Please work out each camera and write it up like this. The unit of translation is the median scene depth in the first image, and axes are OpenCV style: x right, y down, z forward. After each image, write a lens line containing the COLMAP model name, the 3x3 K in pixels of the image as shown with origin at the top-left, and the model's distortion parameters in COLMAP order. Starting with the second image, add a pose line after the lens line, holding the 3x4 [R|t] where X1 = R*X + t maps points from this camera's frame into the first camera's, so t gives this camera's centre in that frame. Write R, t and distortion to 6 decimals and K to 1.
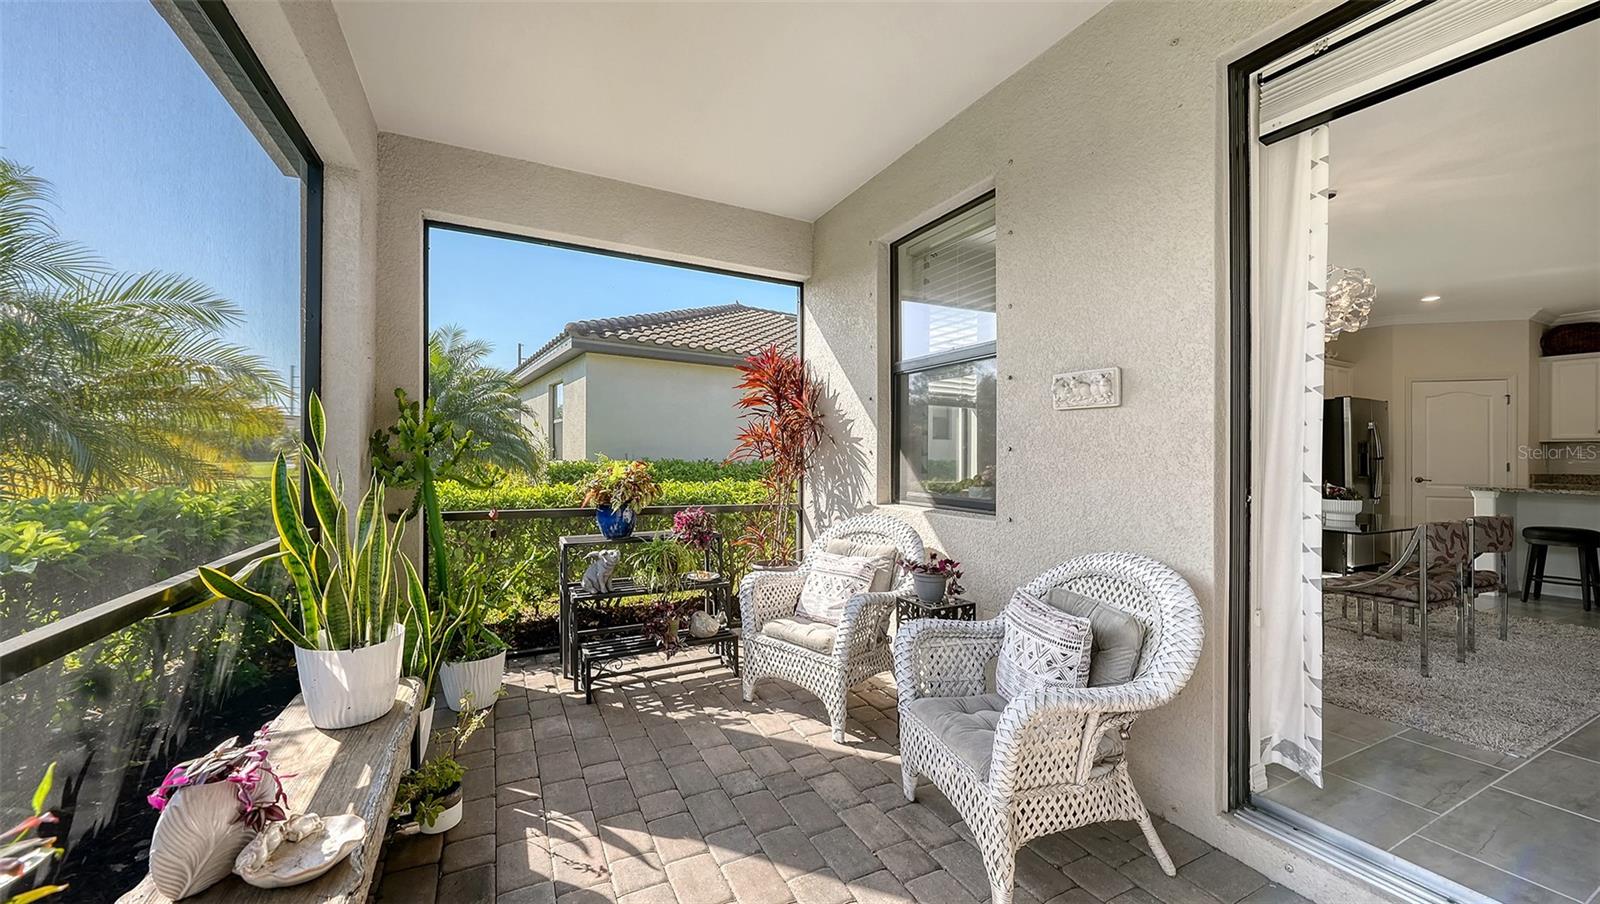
lens RADIAL K [[581.5, 0, 788.0], [0, 581.5, 448.7], [0, 0, 1]] dist [-0.001582, 0.000020]
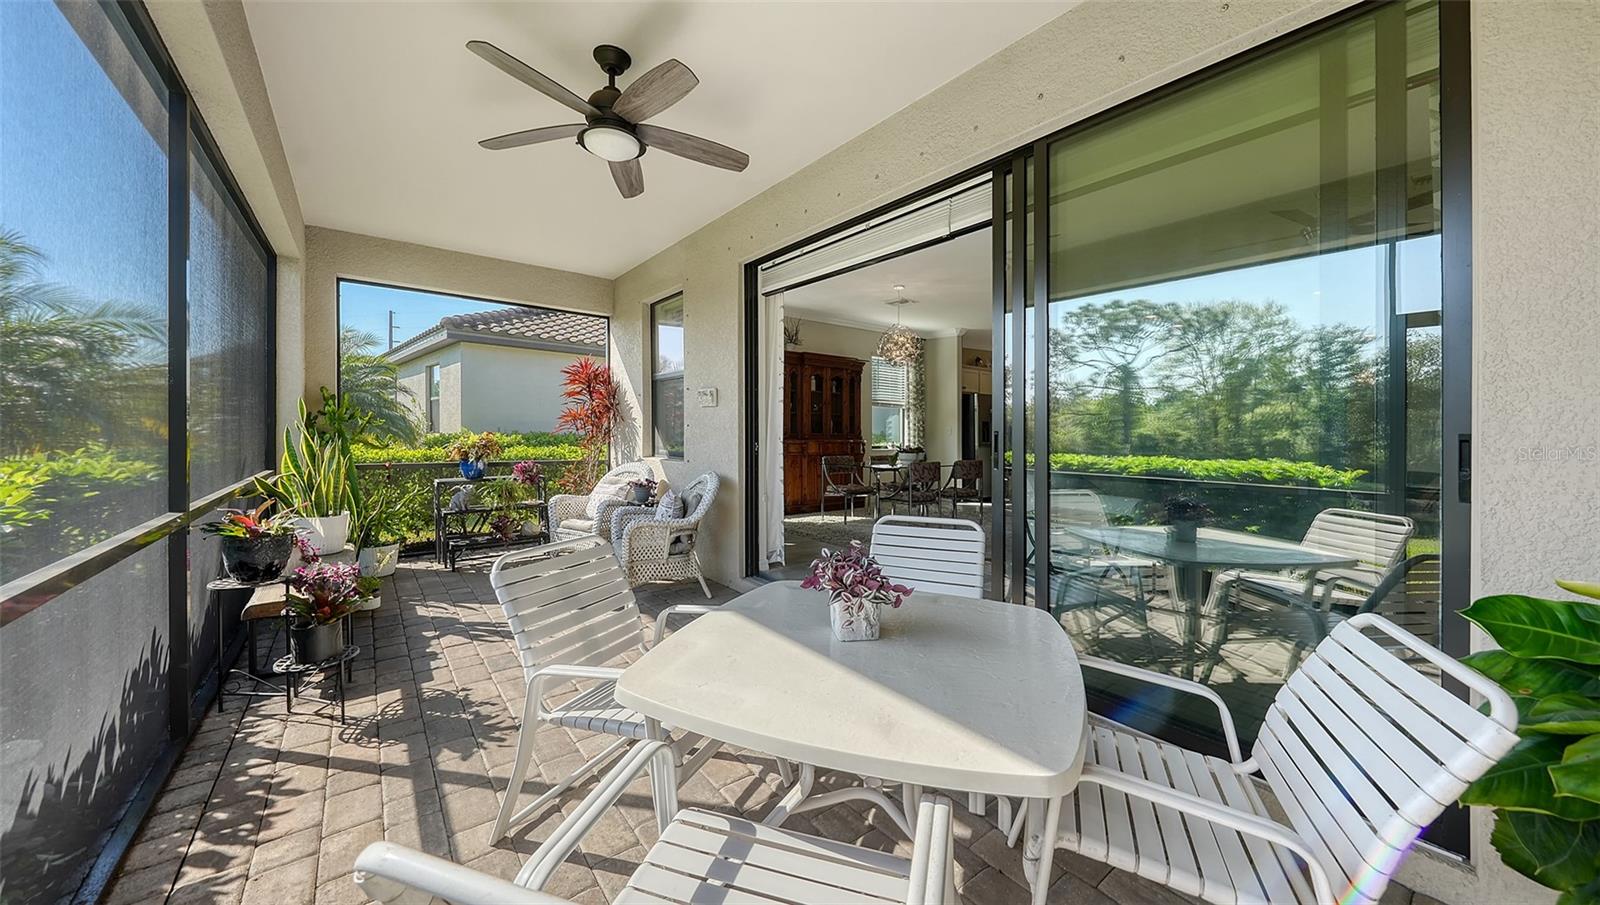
lens RADIAL K [[572.3, 0, 813.2], [0, 572.3, 430.1], [0, 0, 1]] dist [0.000530, 0.000019]
pose [[0.979006, 0.000790, 0.203832, 0.318984], [-0.003262, 0.999925, 0.011789, -0.005591], [-0.203807, -0.012206, 0.978935, -0.782124]]
